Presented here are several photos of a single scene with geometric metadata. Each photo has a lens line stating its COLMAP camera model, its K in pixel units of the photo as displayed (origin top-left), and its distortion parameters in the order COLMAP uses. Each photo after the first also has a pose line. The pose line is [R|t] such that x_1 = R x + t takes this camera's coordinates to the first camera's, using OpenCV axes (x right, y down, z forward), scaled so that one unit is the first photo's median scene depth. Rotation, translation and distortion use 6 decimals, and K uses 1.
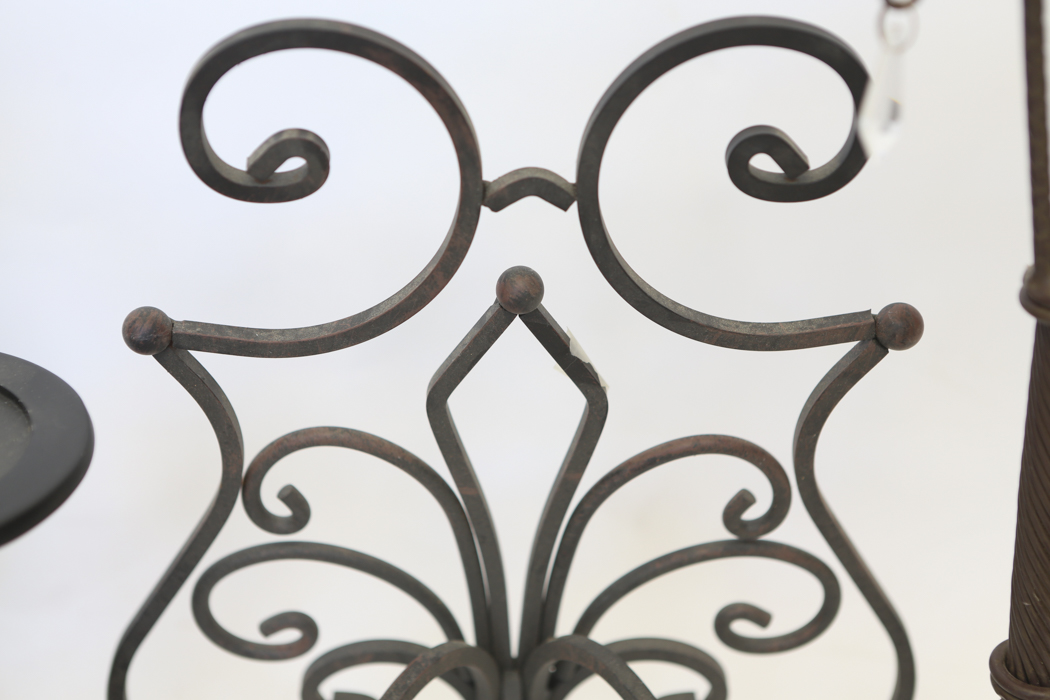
lens RADIAL K [[2083.1, 0, 526.3], [0, 2083.1, 347.0], [0, 0, 1]] dist [0.338055, 0.000000]
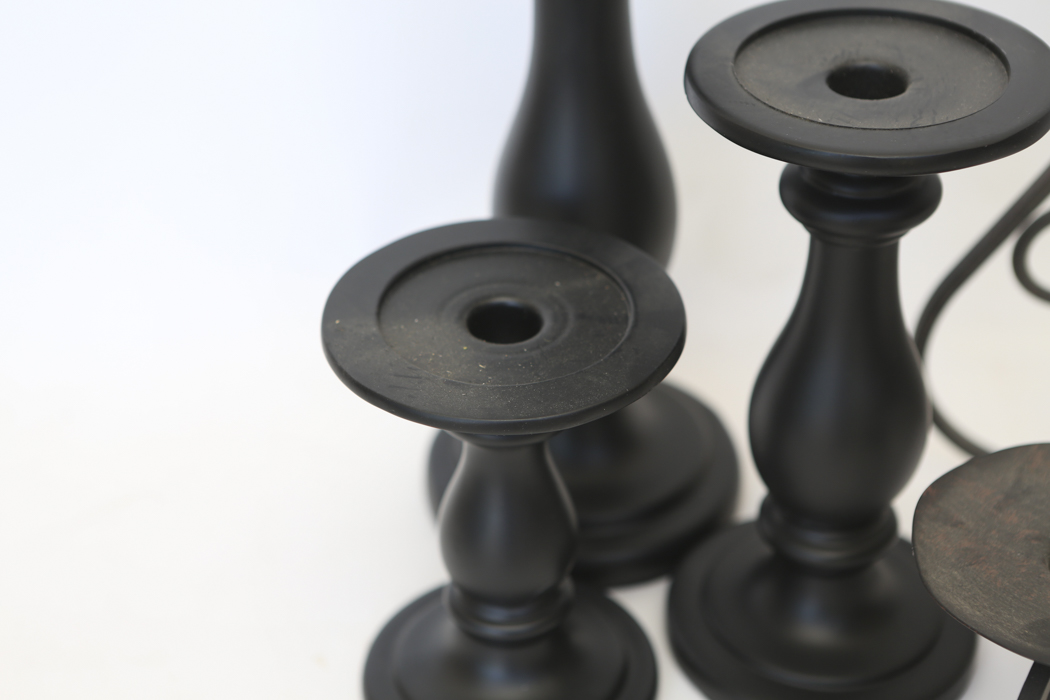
lens RADIAL K [[2083.1, 0, 522.5], [0, 2083.1, 352.8], [0, 0, 1]] dist [0.338055, 0.000000]
pose [[0.999267, 0.002724, -0.038175, -0.390385], [-0.000260, 0.997924, 0.064405, 0.108873], [0.038271, -0.064348, 0.997193, -0.106552]]
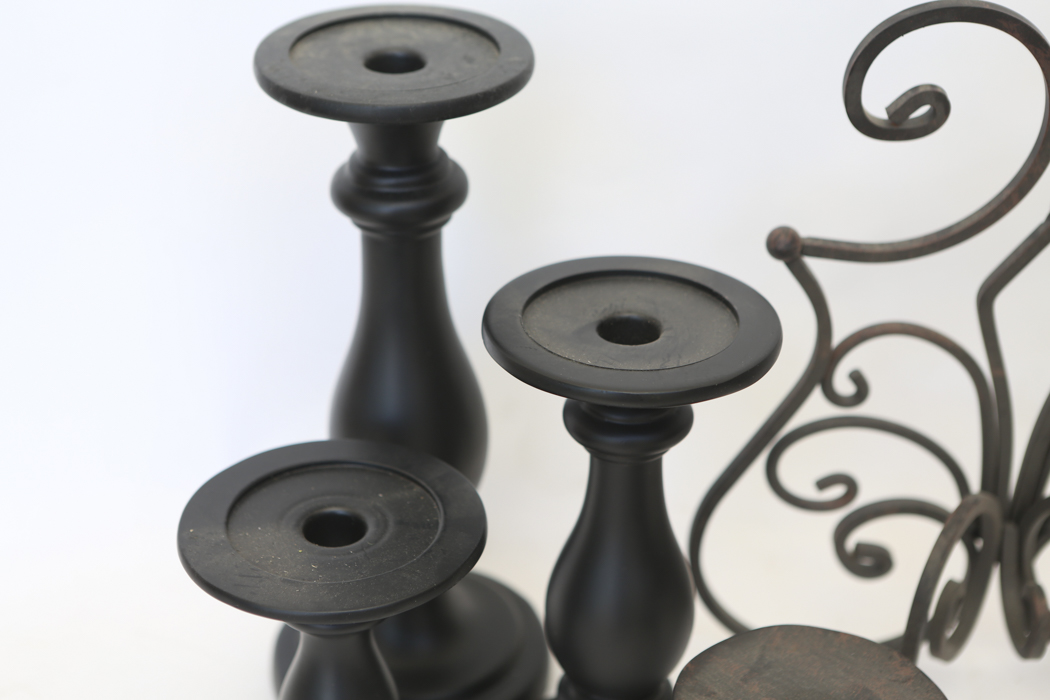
lens RADIAL K [[2083.1, 0, 525.3], [0, 2083.1, 356.5], [0, 0, 1]] dist [0.338055, 0.000000]
pose [[0.999797, -0.006010, 0.019249, -0.350983], [0.006501, 0.999652, -0.025563, 0.091827], [-0.019089, 0.025683, 0.999488, -0.307550]]
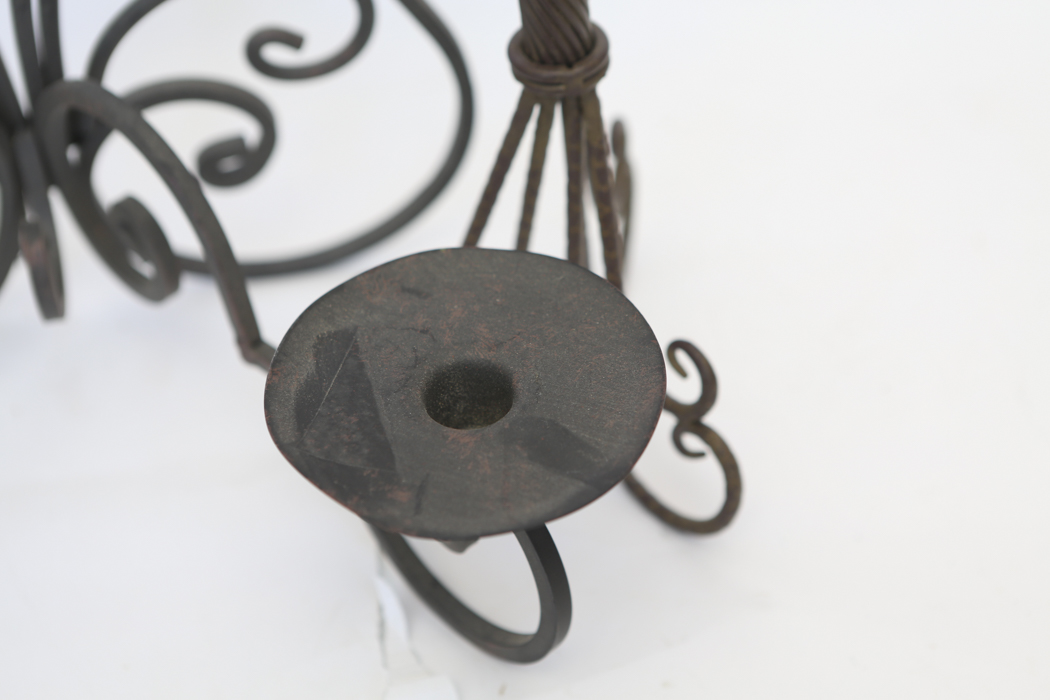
lens RADIAL K [[2083.1, 0, 529.0], [0, 2083.1, 353.7], [0, 0, 1]] dist [0.338055, 0.000000]
pose [[0.990847, -0.120609, 0.060632, 0.151489], [0.103966, 0.968300, 0.227128, 0.068331], [-0.086104, -0.218745, 0.971976, 0.082700]]
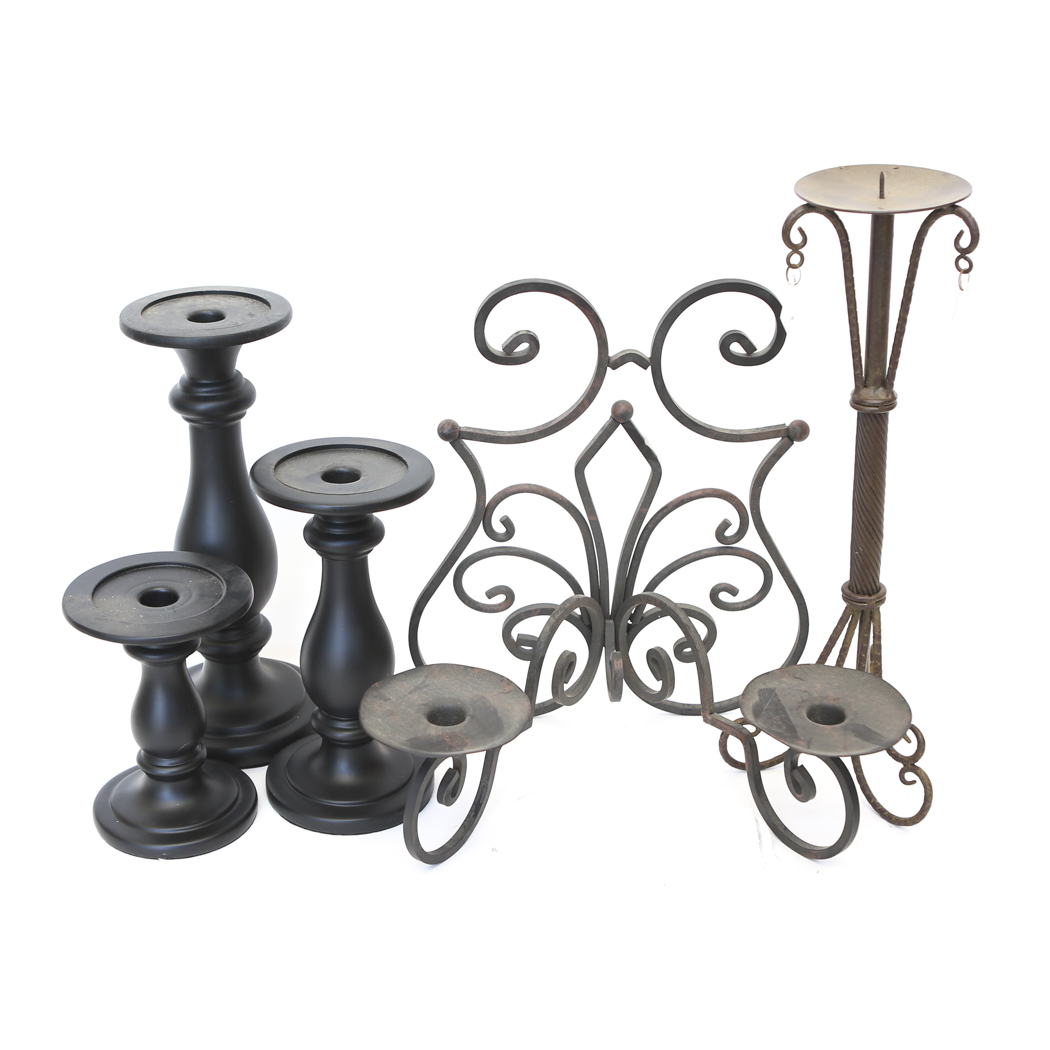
lens RADIAL K [[1748.4, 0, 505.0], [0, 1748.4, 550.6], [0, 0, 1]] dist [-0.059490, 0.000000]
pose [[0.999976, 0.000185, 0.006893, -0.127976], [0.000491, 0.995201, -0.097846, 0.273351], [-0.006878, 0.097847, 0.995178, -0.720006]]
